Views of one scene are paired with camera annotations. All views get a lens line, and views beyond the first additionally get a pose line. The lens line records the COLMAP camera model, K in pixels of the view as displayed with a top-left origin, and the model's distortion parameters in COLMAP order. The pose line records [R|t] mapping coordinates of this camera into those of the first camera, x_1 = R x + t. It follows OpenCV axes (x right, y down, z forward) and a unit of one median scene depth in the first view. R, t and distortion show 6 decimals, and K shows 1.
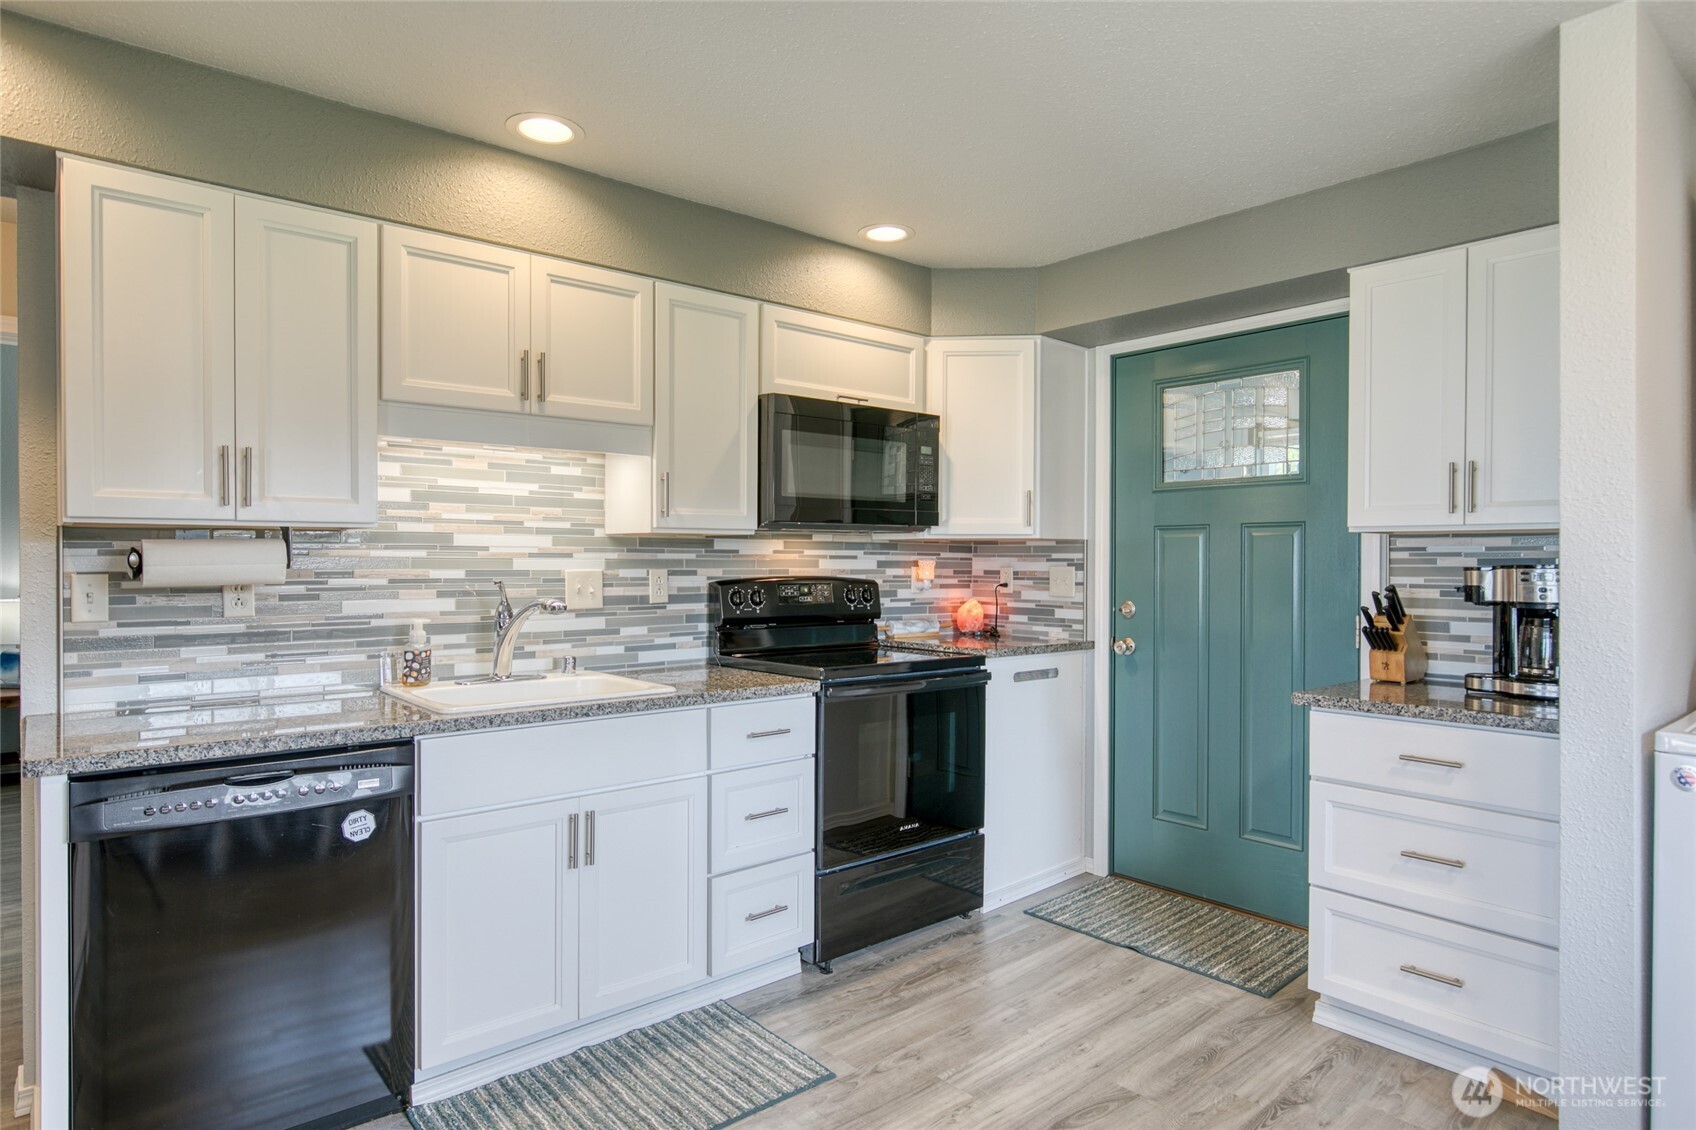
lens RADIAL K [[959.6, 0, 860.7], [0, 959.6, 564.4], [0, 0, 1]] dist [0.000039, 0.001282]
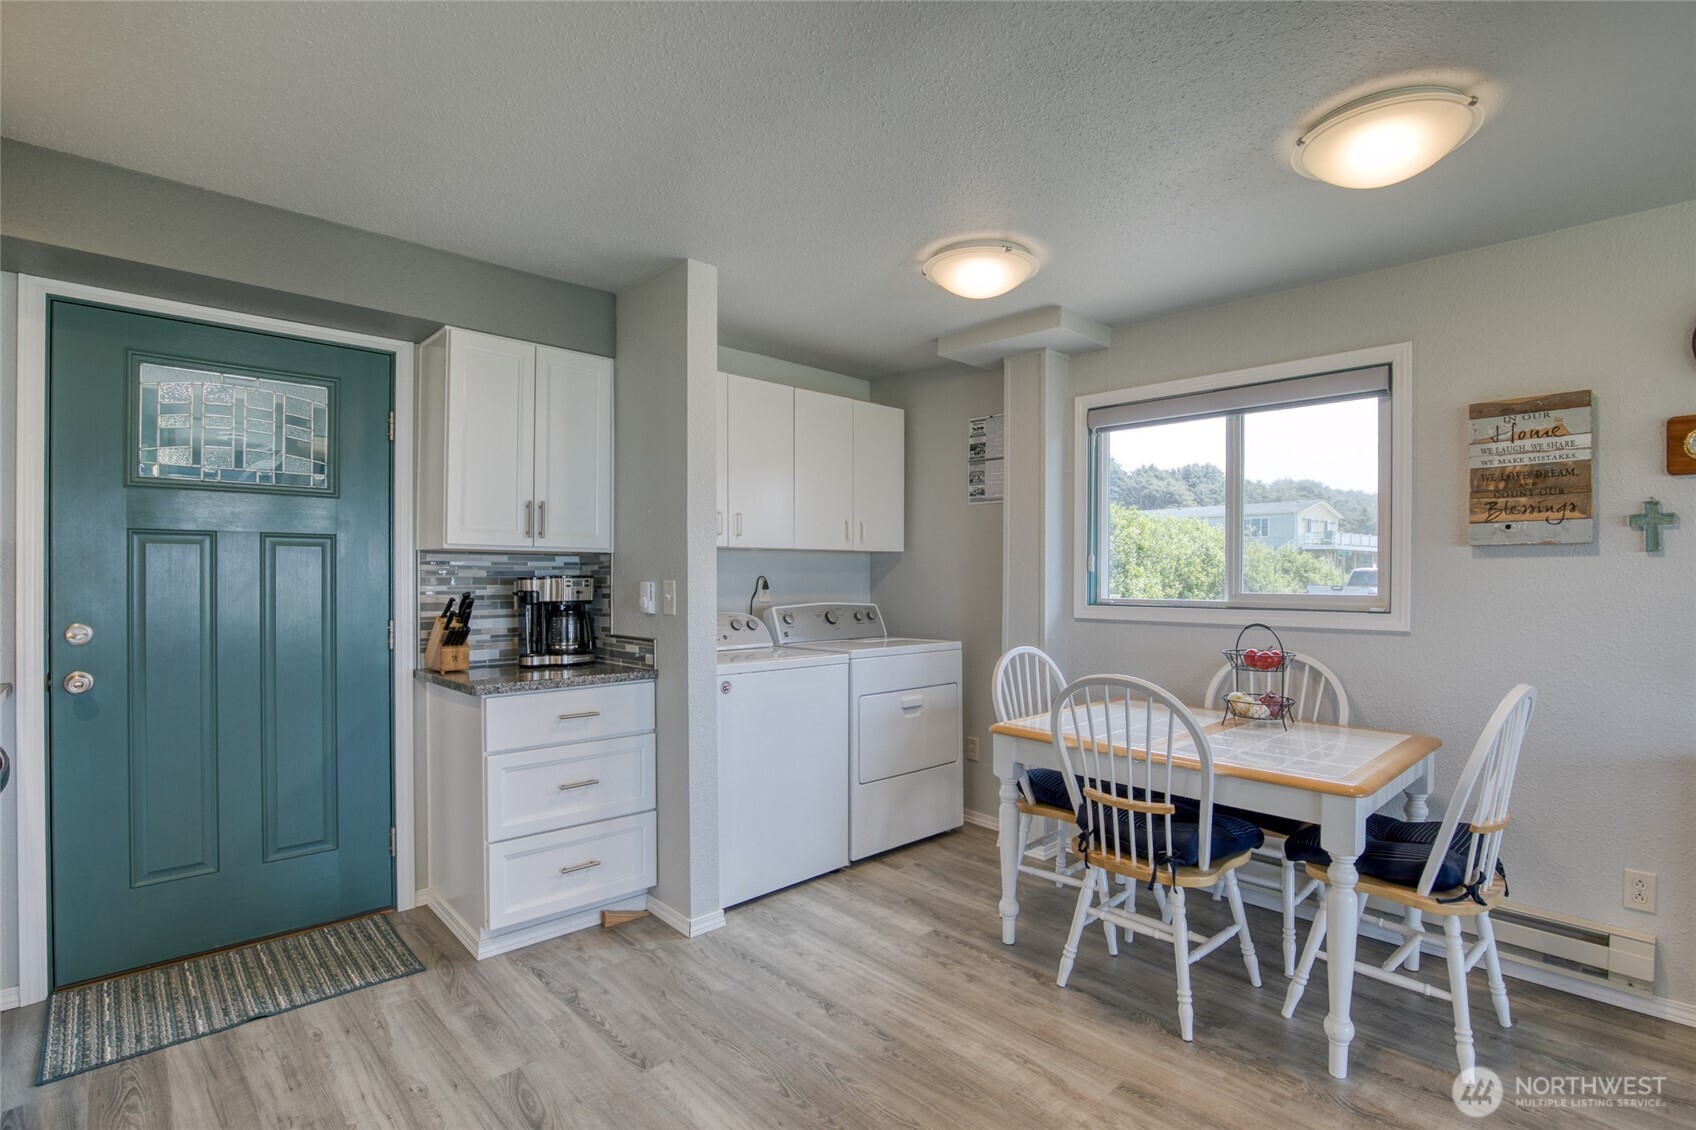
lens RADIAL K [[820.8, 0, 860.7], [0, 820.8, 576.0], [0, 0, 1]] dist [-0.022020, 0.000307]
pose [[-0.047470, -0.004993, 0.998860, -0.489792], [0.000147, 0.999987, 0.005006, -0.004362], [-0.998873, 0.000385, -0.047468, 0.507079]]
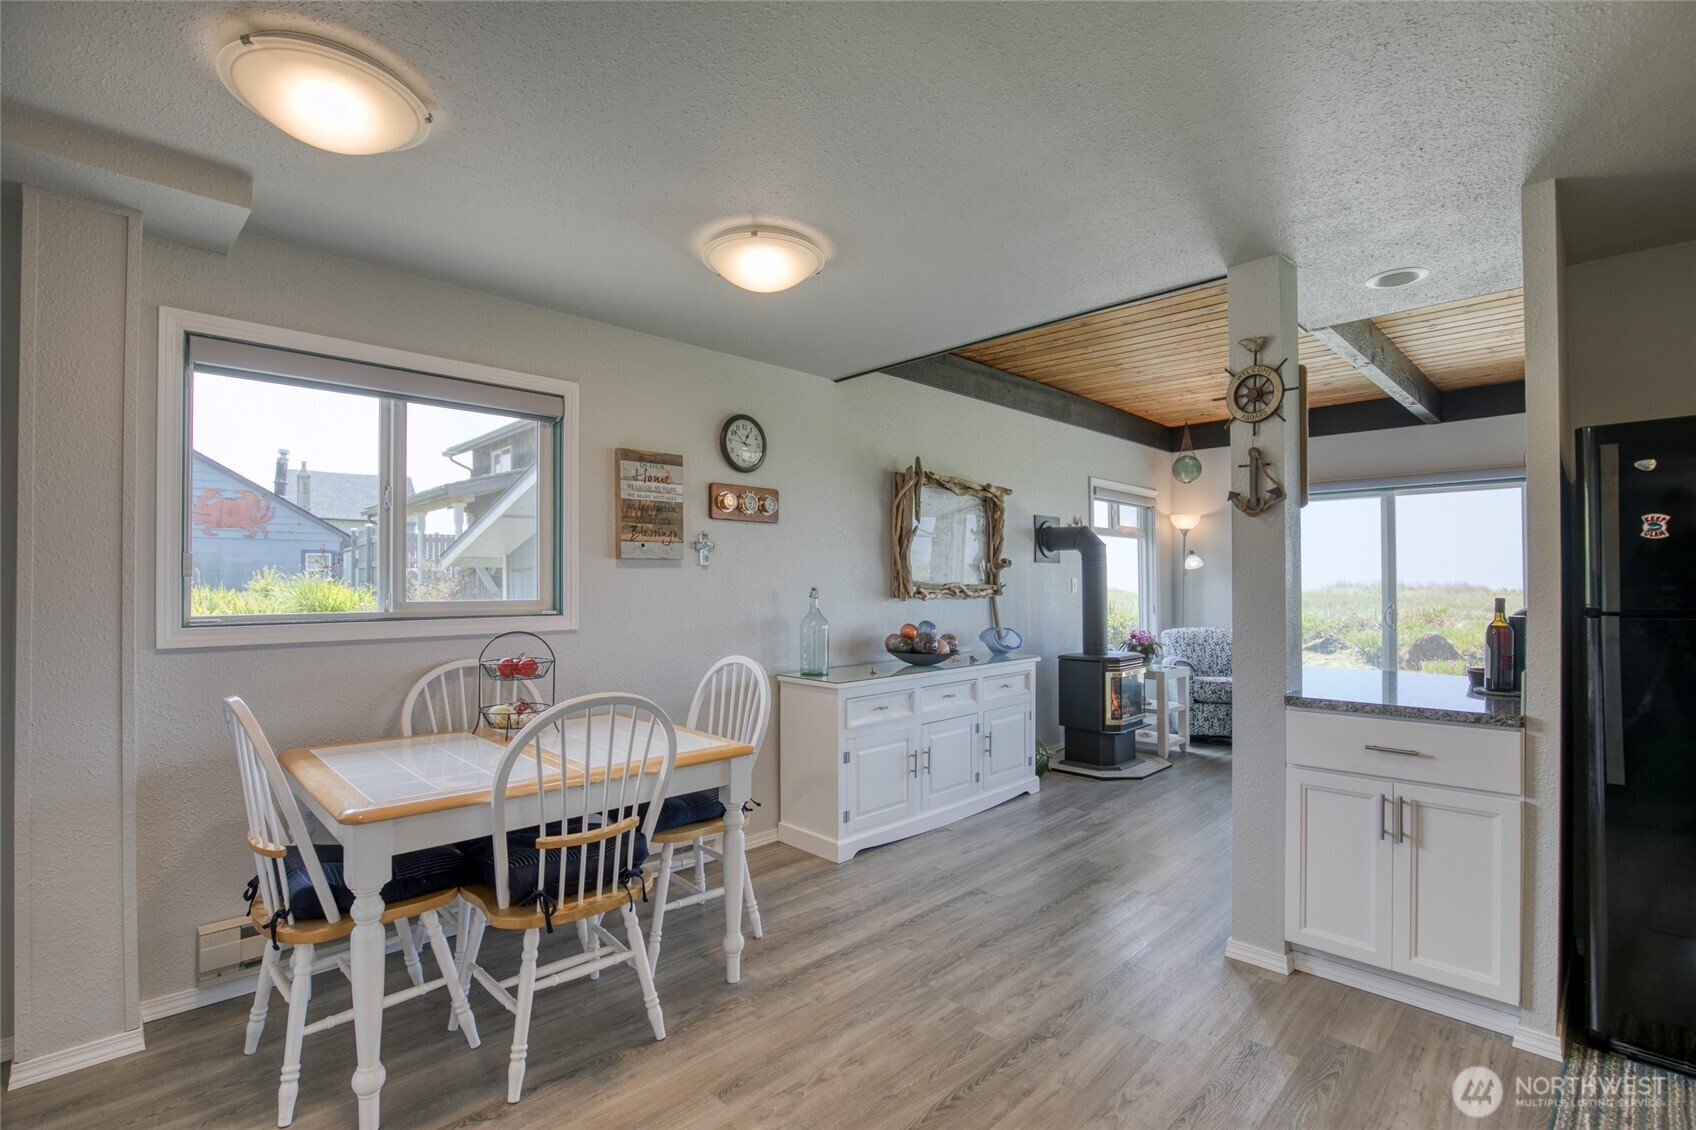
lens RADIAL K [[820.8, 0, 860.7], [0, 820.8, 576.0], [0, 0, 1]] dist [-0.022020, 0.000307]
pose [[-0.995538, -0.003747, -0.094287, 0.133960], [-0.003803, 0.999993, 0.000422, -0.010489], [0.094284, 0.000779, -0.995545, 0.961817]]
